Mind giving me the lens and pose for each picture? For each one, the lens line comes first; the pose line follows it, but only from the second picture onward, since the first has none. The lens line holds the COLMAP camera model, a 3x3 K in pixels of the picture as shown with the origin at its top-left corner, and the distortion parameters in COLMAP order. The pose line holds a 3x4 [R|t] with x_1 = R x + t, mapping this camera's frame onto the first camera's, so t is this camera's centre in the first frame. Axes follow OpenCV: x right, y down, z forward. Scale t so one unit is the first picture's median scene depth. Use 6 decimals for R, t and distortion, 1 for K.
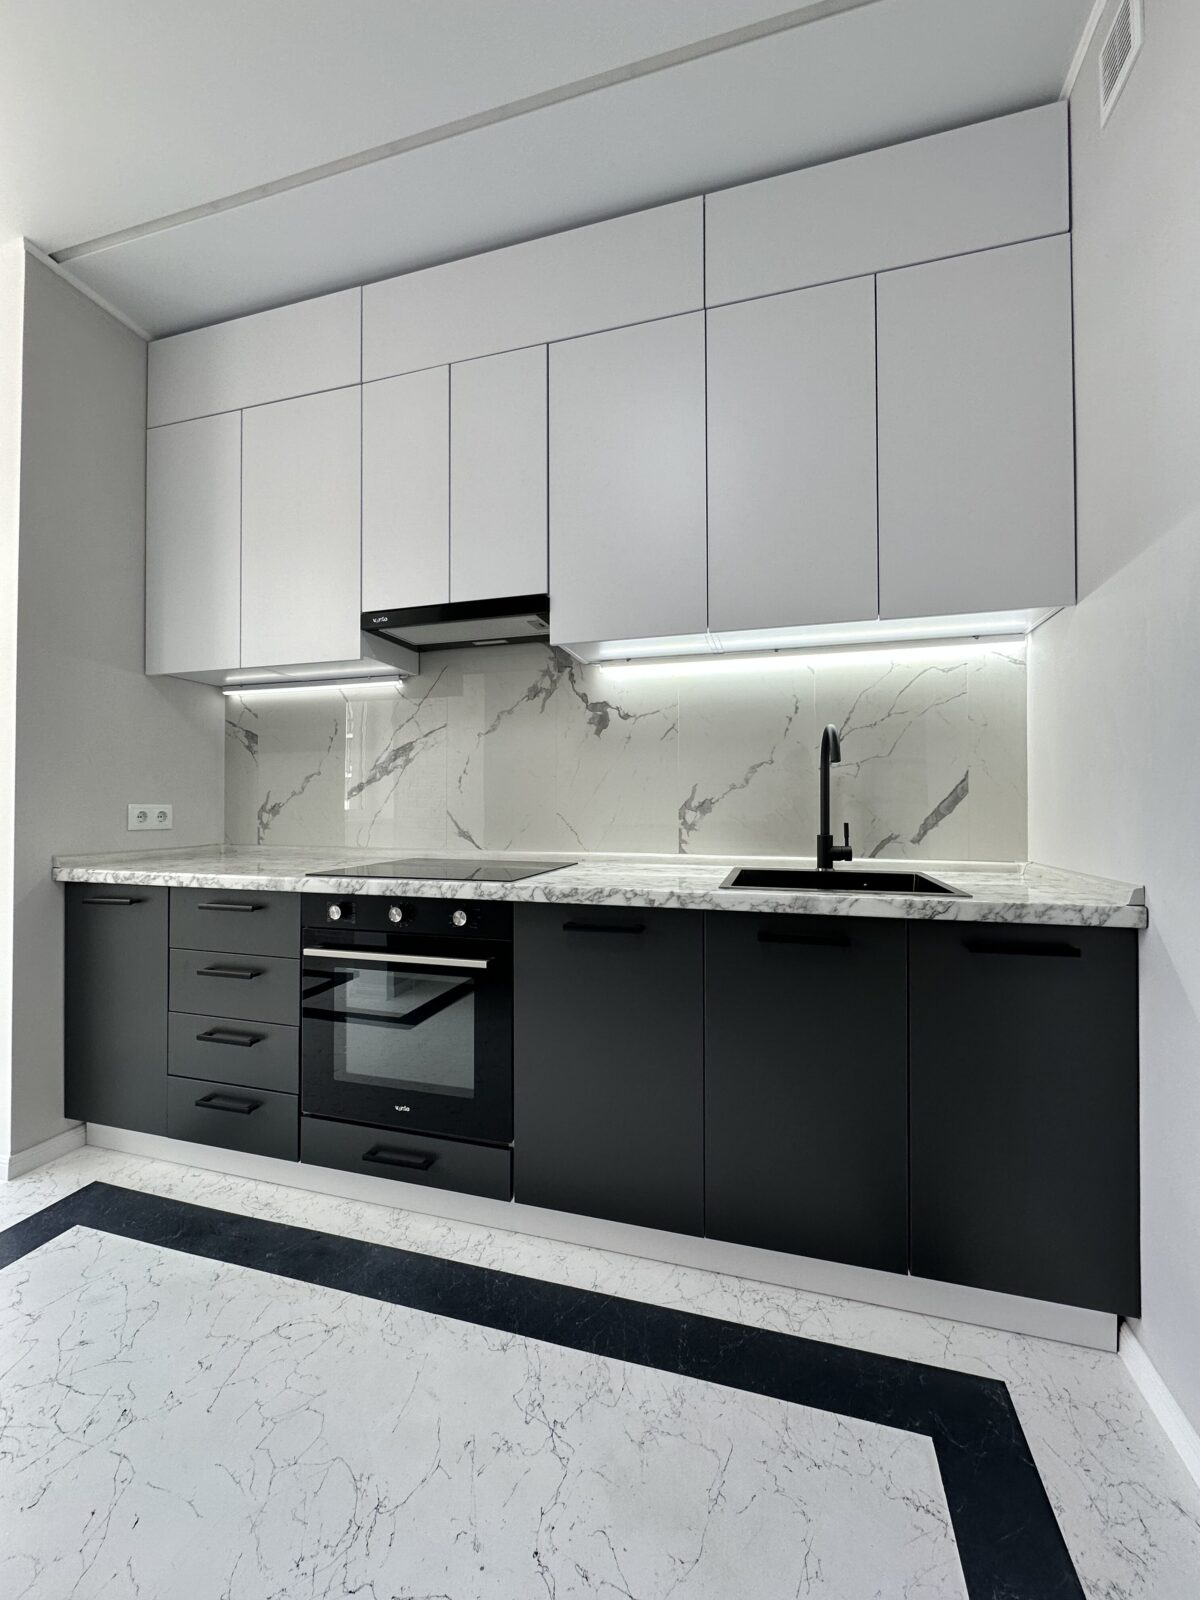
lens RADIAL K [[642.4, 0, 602.6], [0, 642.4, 800.0], [0, 0, 1]] dist [-0.003480, 0.000774]
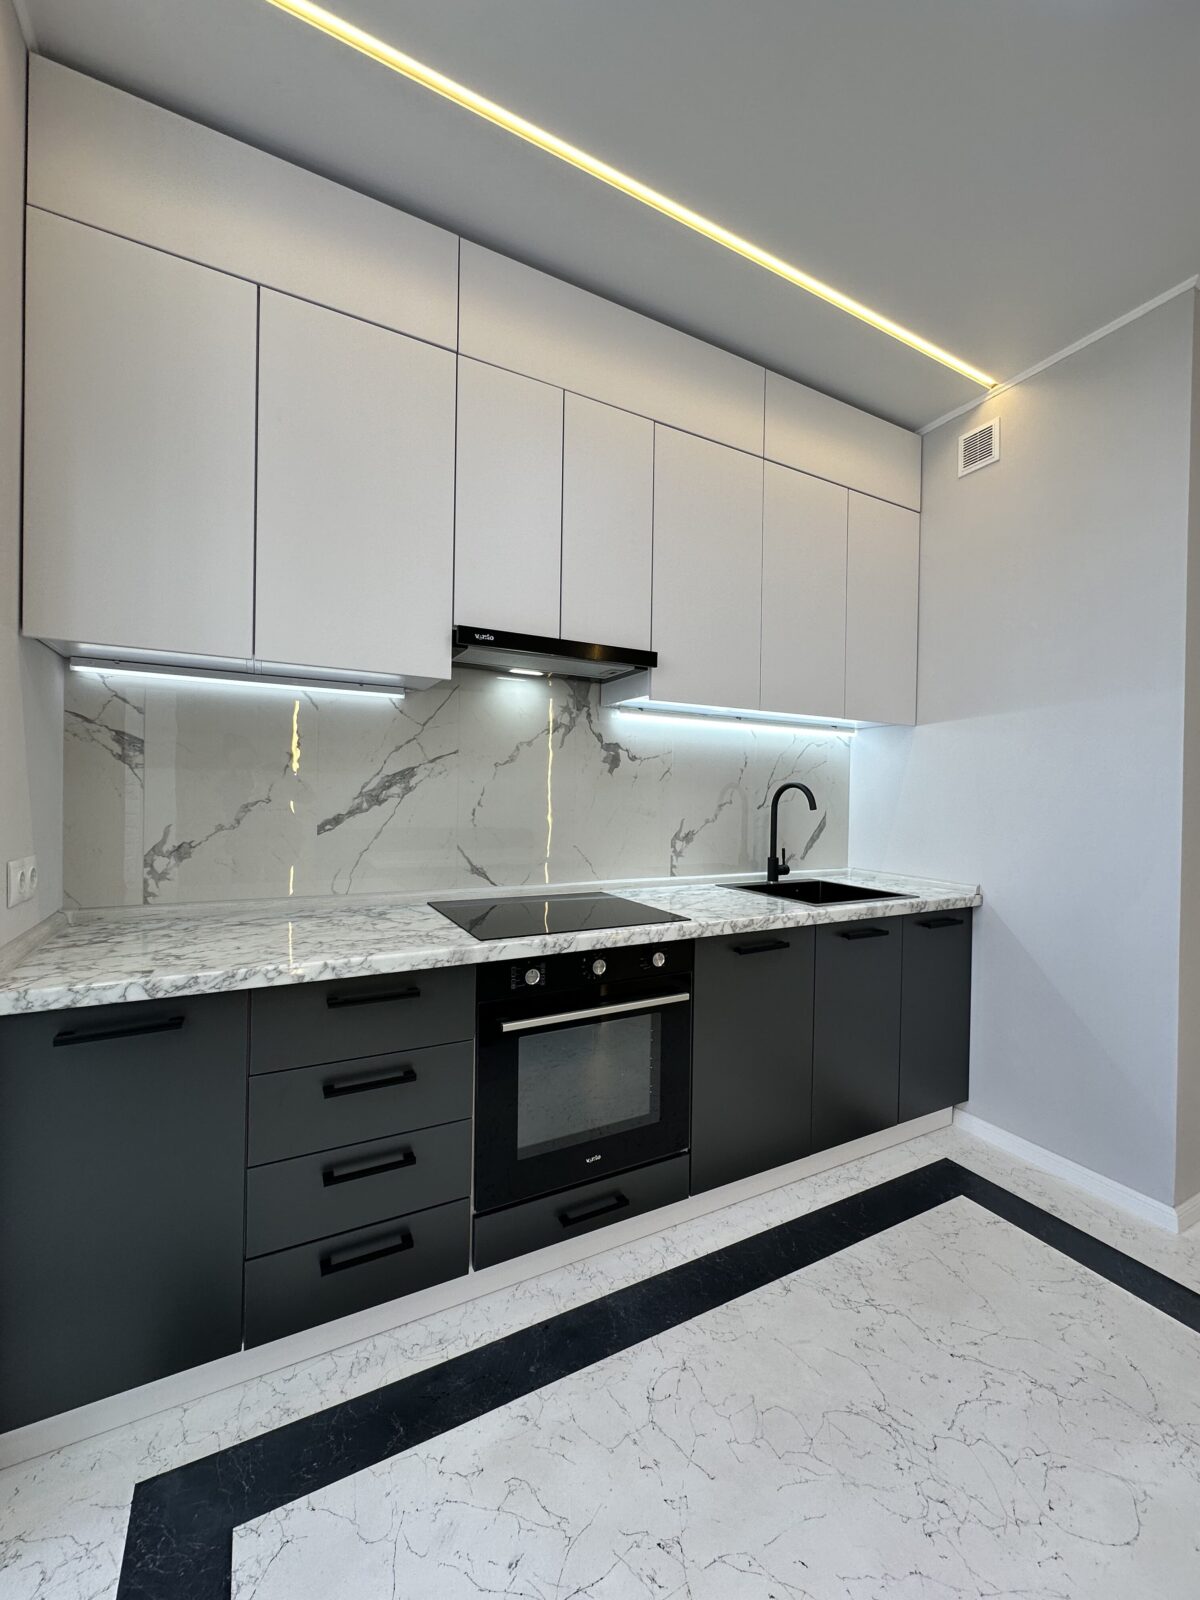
lens RADIAL K [[642.4, 0, 601.3], [0, 642.4, 799.5], [0, 0, 1]] dist [-0.003480, 0.000774]
pose [[0.712899, 0.006236, 0.701239, -0.817317], [-0.026139, 0.999502, 0.017686, -0.078423], [-0.700780, -0.030937, 0.712707, 0.240417]]
